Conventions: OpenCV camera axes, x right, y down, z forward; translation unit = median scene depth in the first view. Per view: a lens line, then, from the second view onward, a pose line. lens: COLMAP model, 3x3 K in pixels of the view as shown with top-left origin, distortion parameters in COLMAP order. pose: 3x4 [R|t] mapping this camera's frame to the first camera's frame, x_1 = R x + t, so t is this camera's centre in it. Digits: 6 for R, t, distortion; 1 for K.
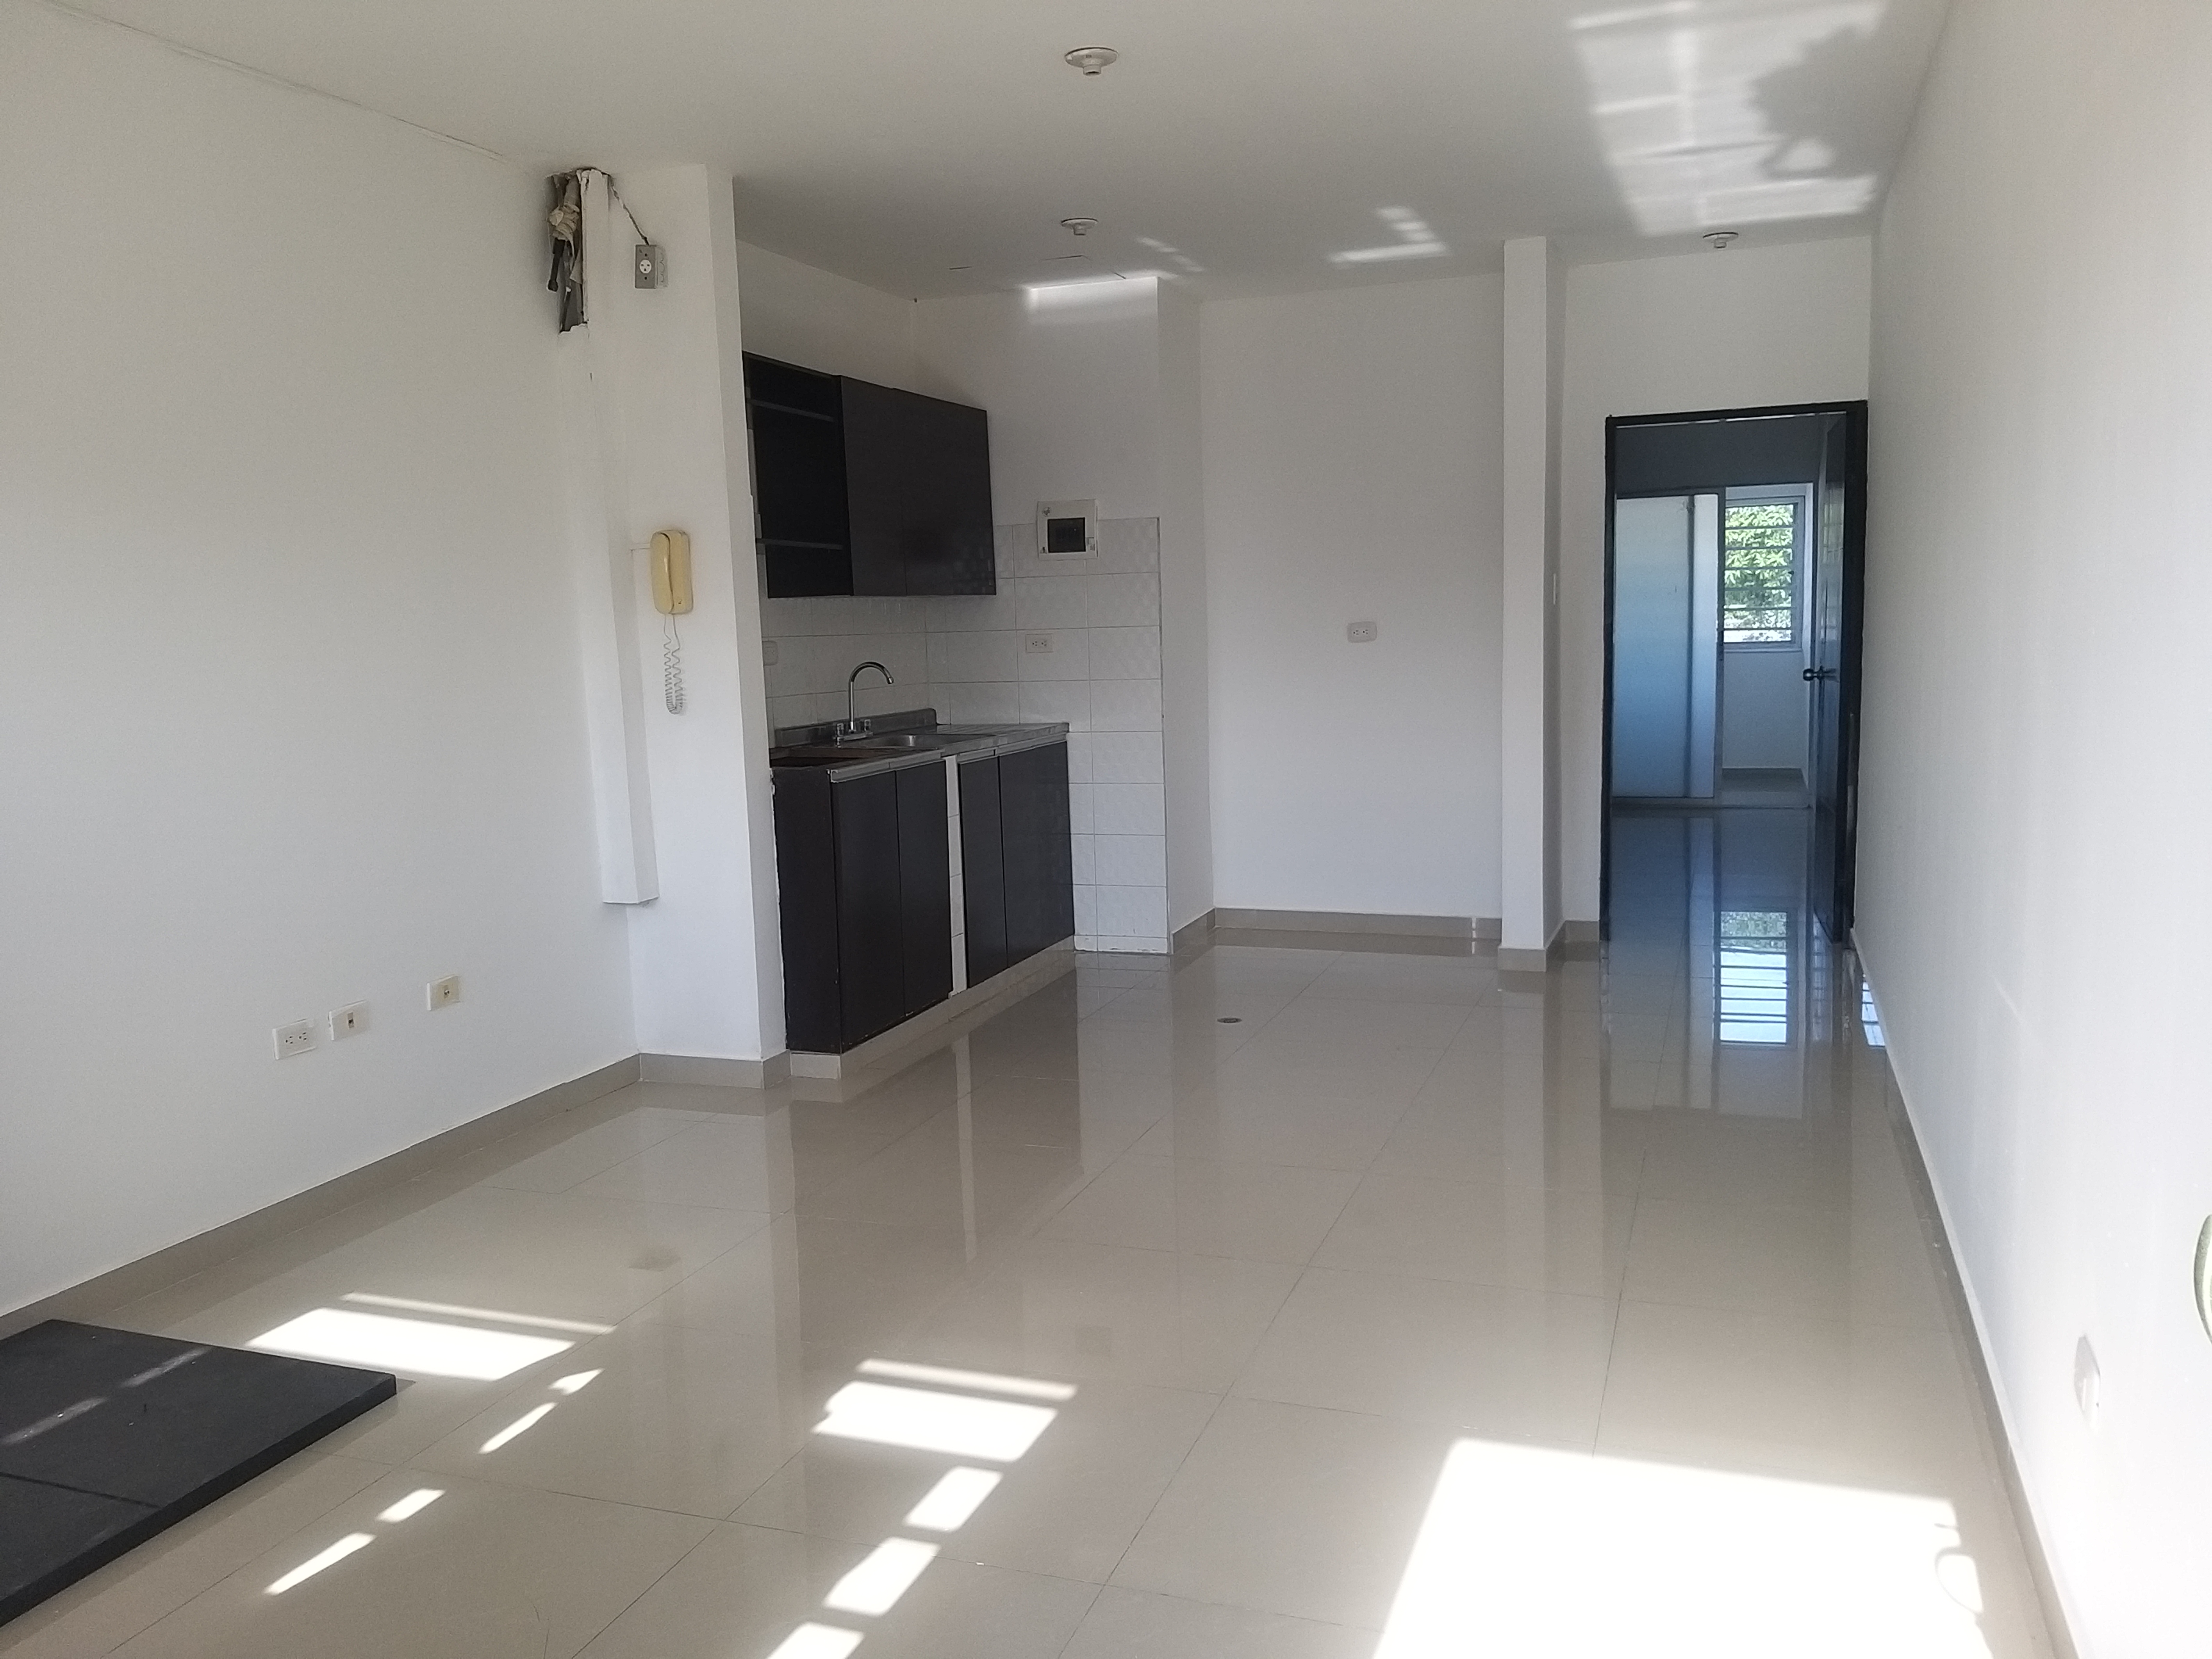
lens RADIAL K [[1744.7, 0, 1103.0], [0, 1744.7, 799.2], [0, 0, 1]] dist [0.105983, -0.187713]
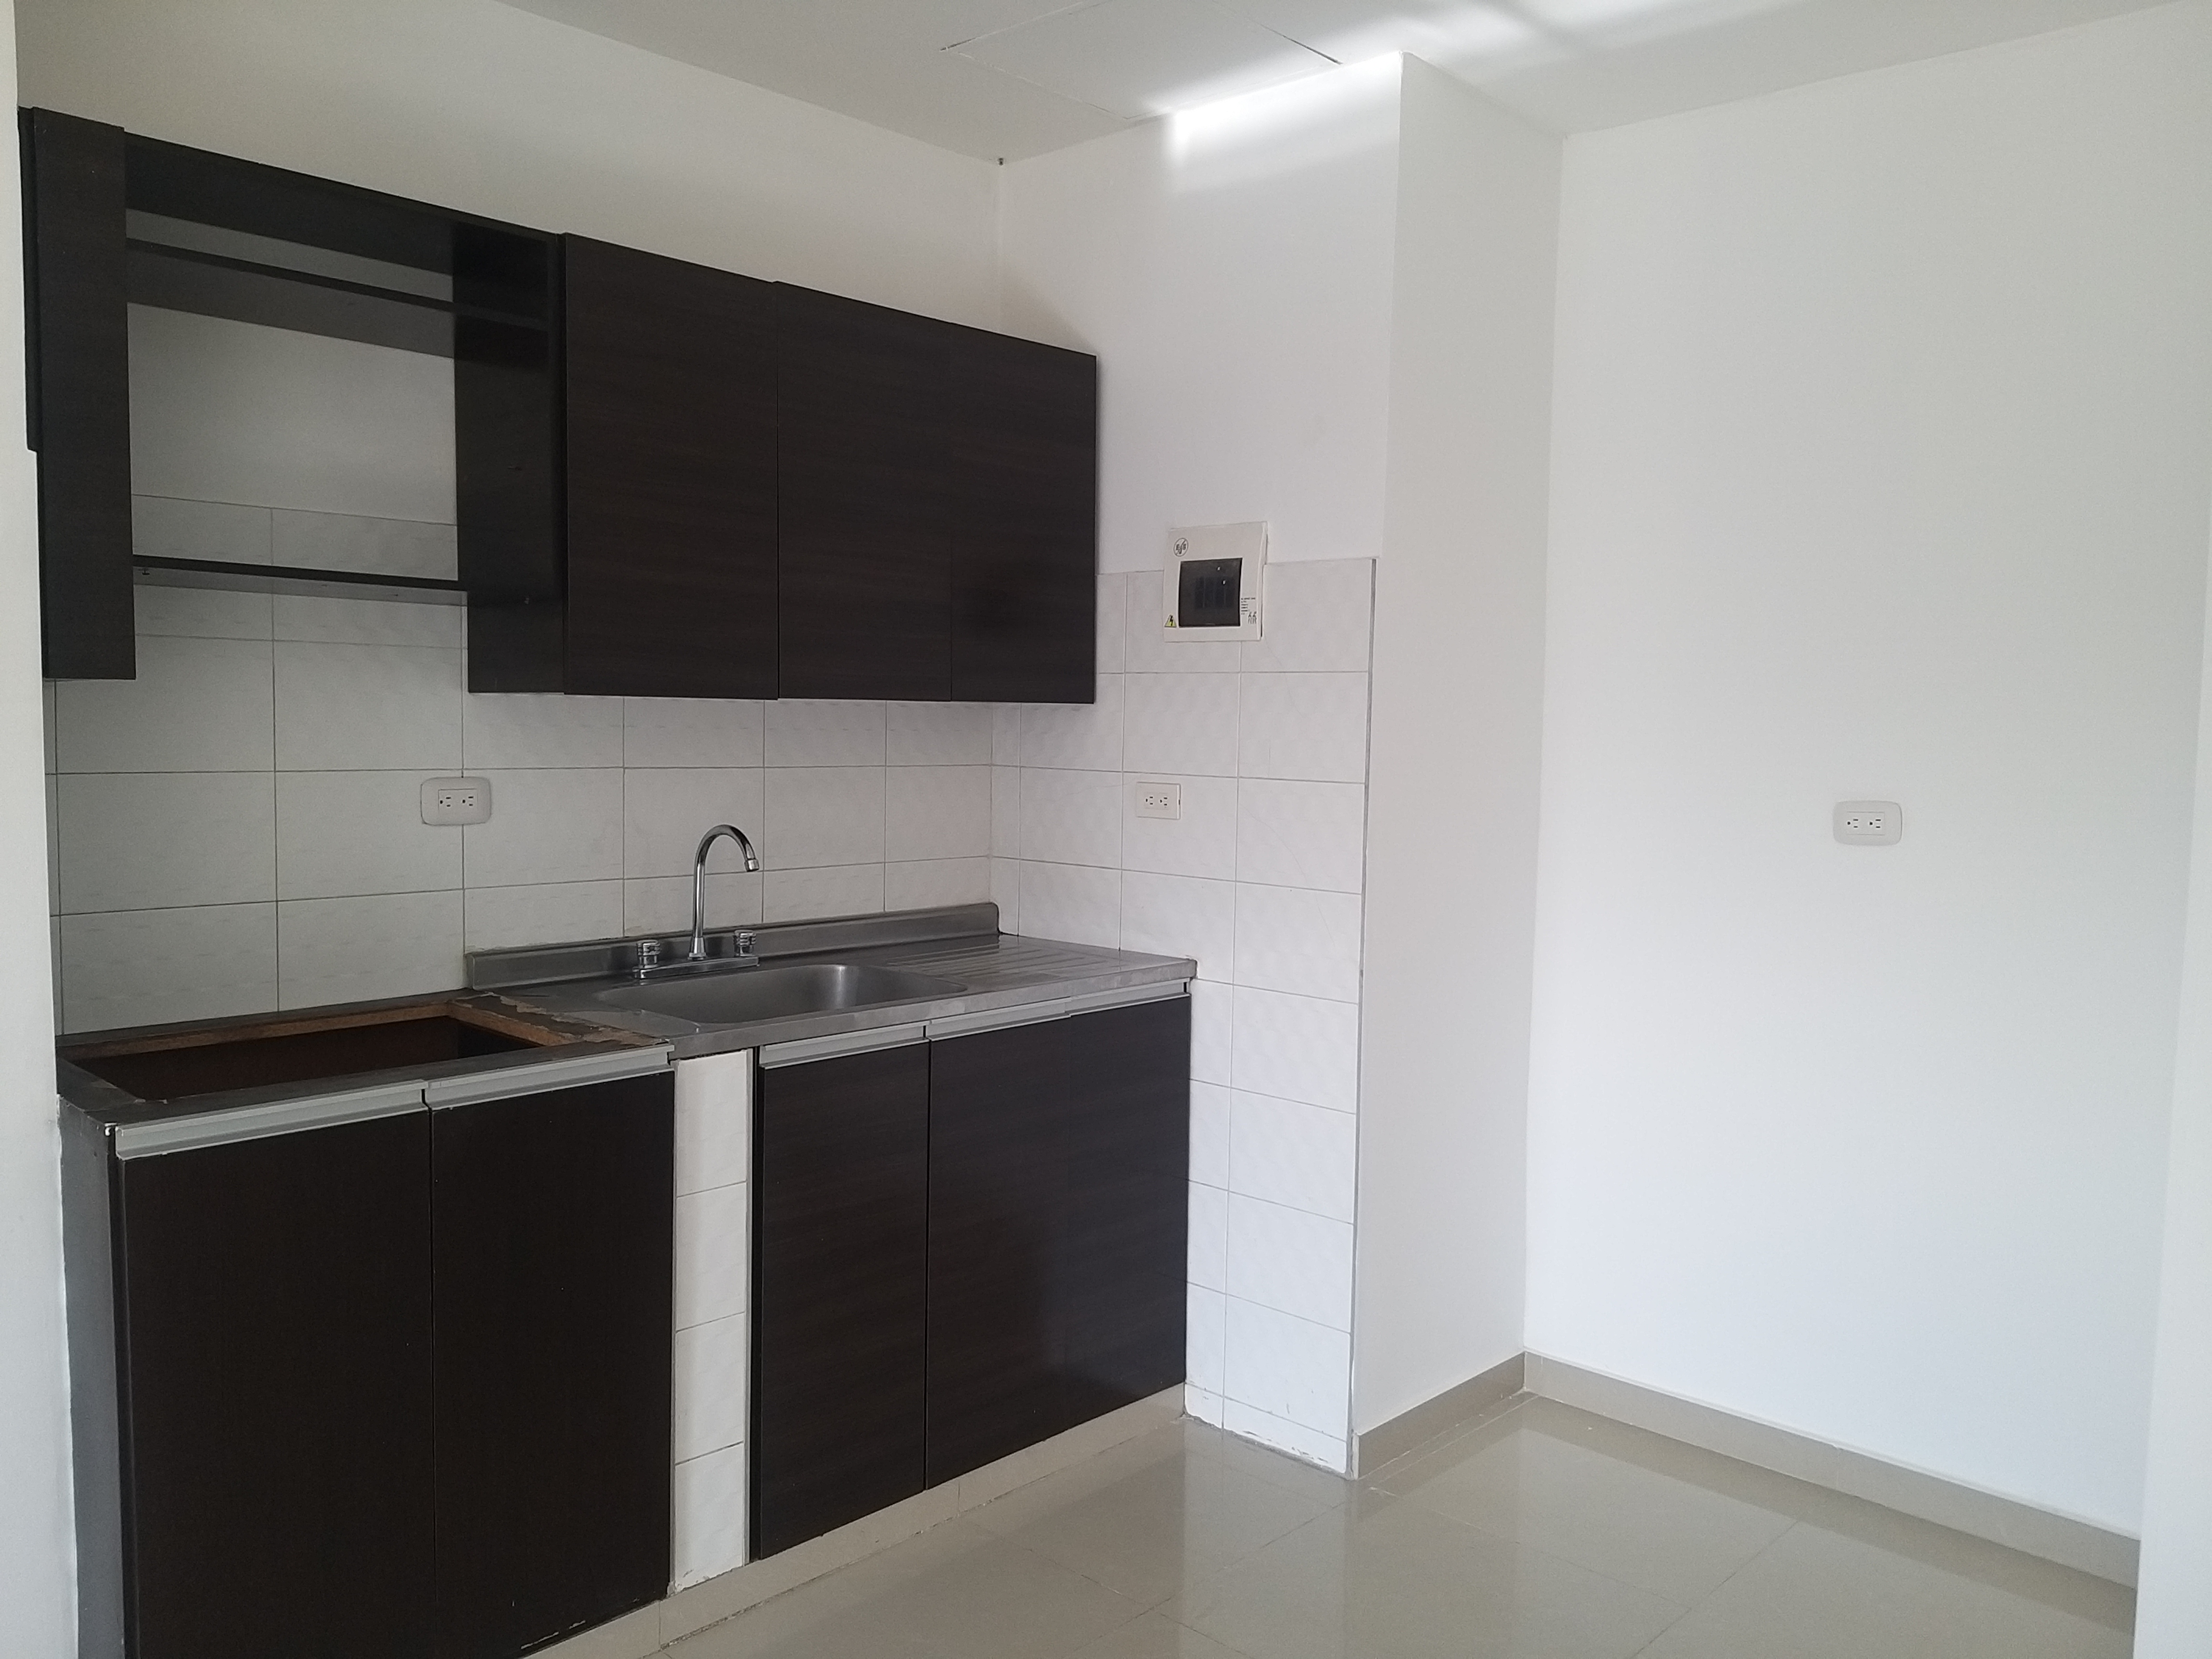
lens RADIAL K [[1744.7, 0, 1103.0], [0, 1744.7, 799.2], [0, 0, 1]] dist [0.105983, -0.187713]
pose [[0.917977, 0.067679, -0.390817, 0.155527], [-0.087105, 0.995680, -0.032172, -0.074578], [0.386951, 0.063575, 0.919906, 0.539701]]
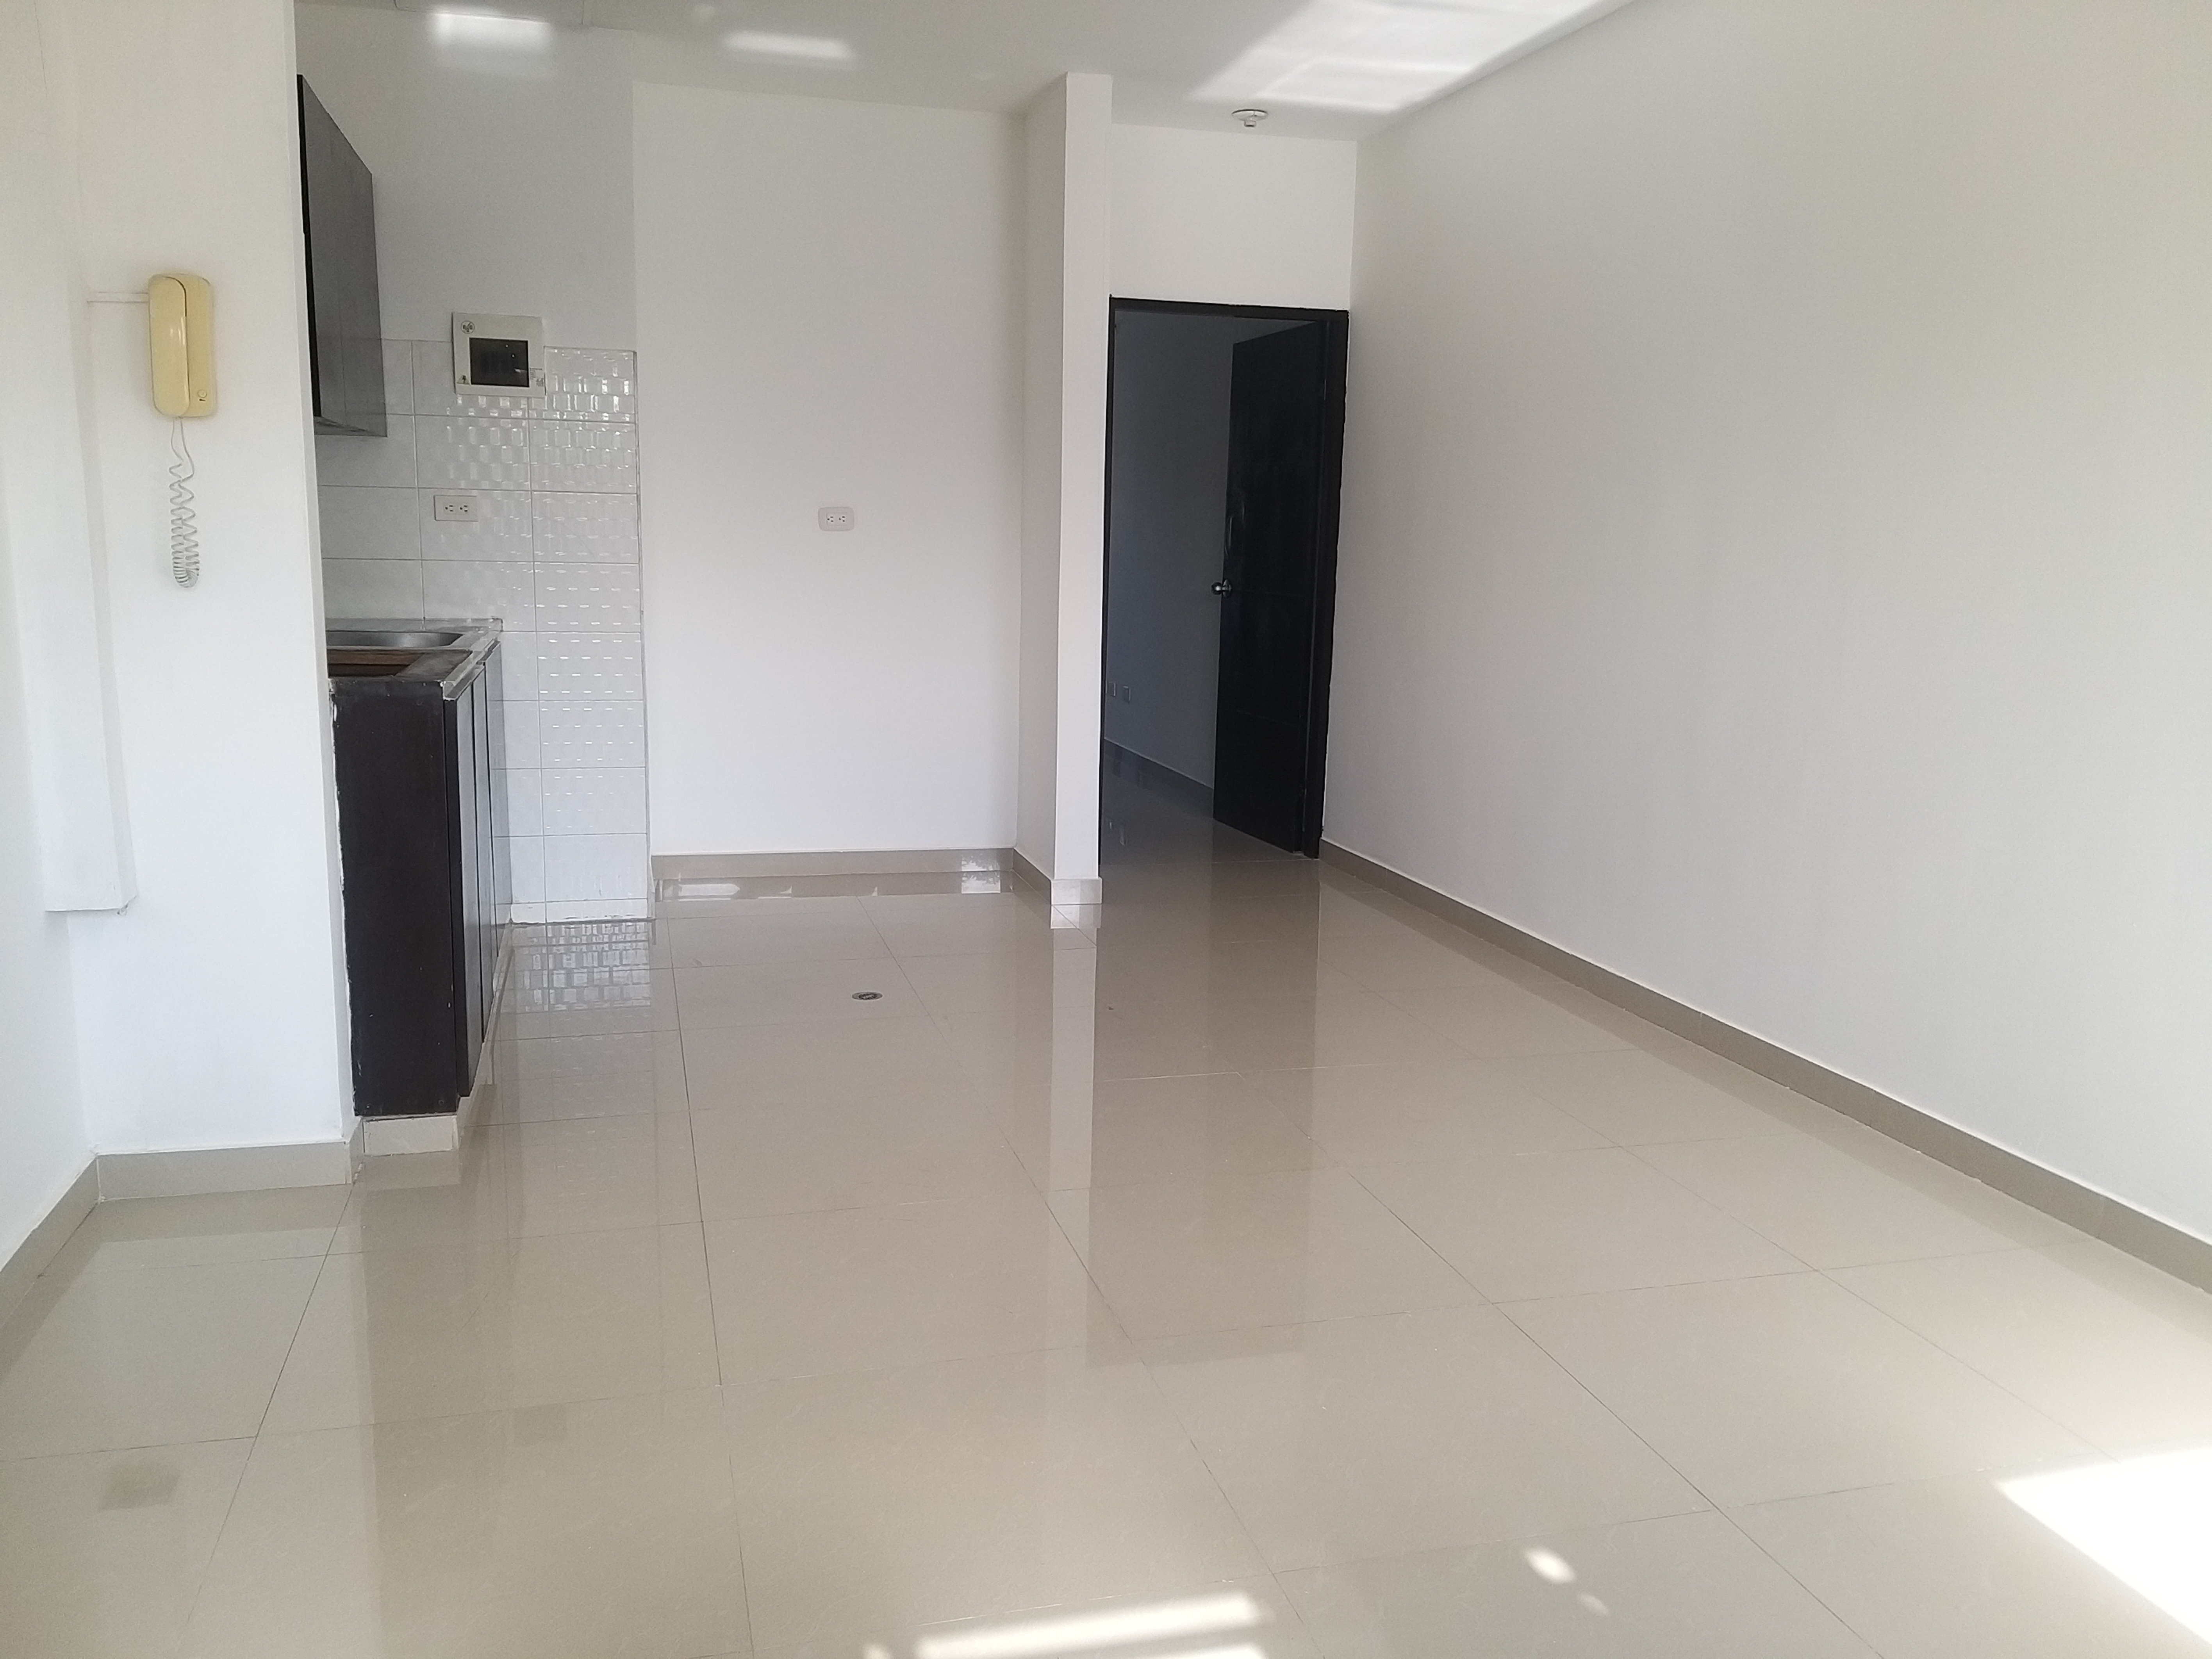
lens RADIAL K [[1744.7, 0, 1103.0], [0, 1744.7, 799.2], [0, 0, 1]] dist [0.105983, -0.187713]
pose [[0.814143, -0.042169, 0.579132, -0.257651], [0.014860, 0.998546, 0.051819, -0.002631], [-0.580475, -0.033582, 0.813585, 0.248670]]
